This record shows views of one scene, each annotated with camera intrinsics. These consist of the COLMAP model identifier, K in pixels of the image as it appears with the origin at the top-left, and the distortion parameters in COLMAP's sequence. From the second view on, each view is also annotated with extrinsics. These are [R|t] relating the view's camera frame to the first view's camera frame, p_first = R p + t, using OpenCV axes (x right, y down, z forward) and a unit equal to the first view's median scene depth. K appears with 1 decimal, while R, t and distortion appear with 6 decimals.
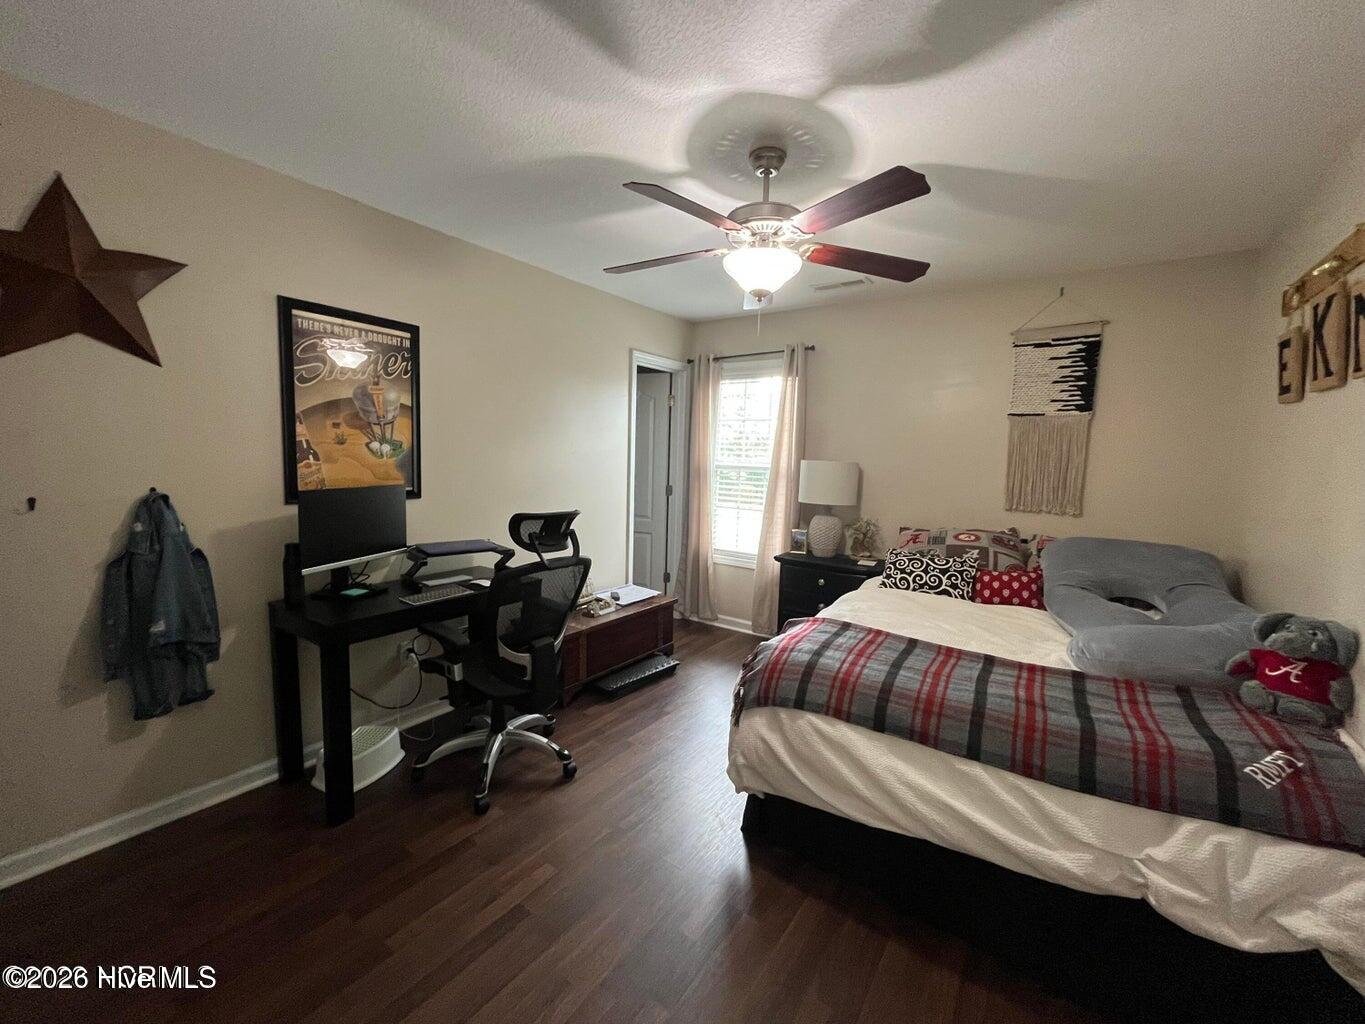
lens RADIAL K [[550.2, 0, 679.9], [0, 550.2, 511.1], [0, 0, 1]] dist [-0.000563, 0.000260]
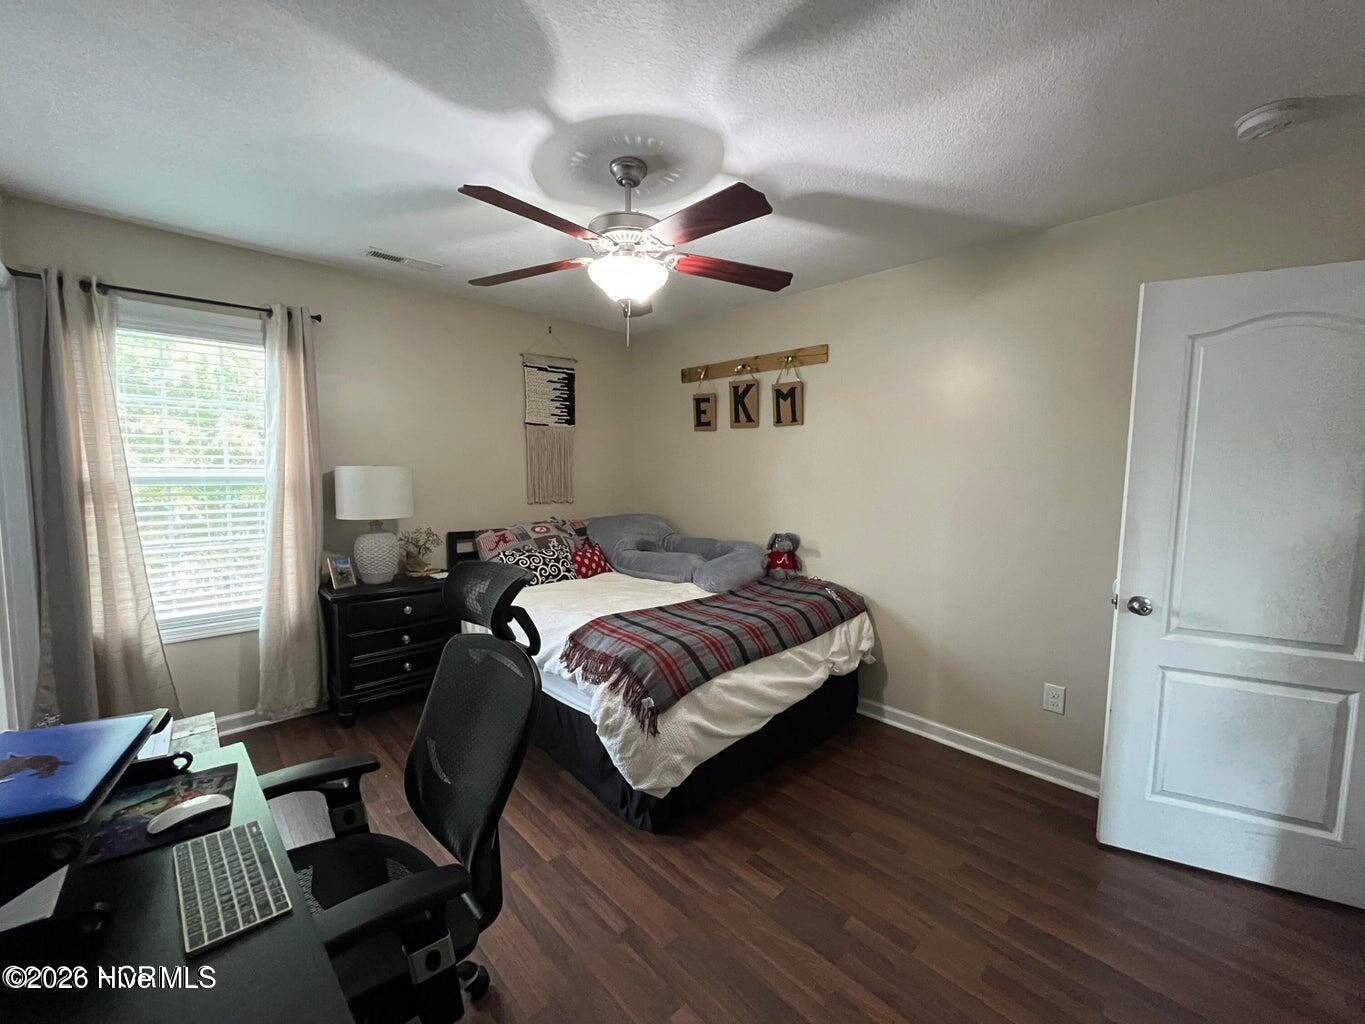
lens RADIAL K [[550.2, 0, 680.8], [0, 550.2, 512.7], [0, 0, 1]] dist [-0.000563, 0.000260]
pose [[0.195332, -0.112095, 0.974310, -0.782640], [0.095591, 0.990893, 0.094839, -0.099289], [-0.976067, 0.074610, 0.204269, 0.681816]]
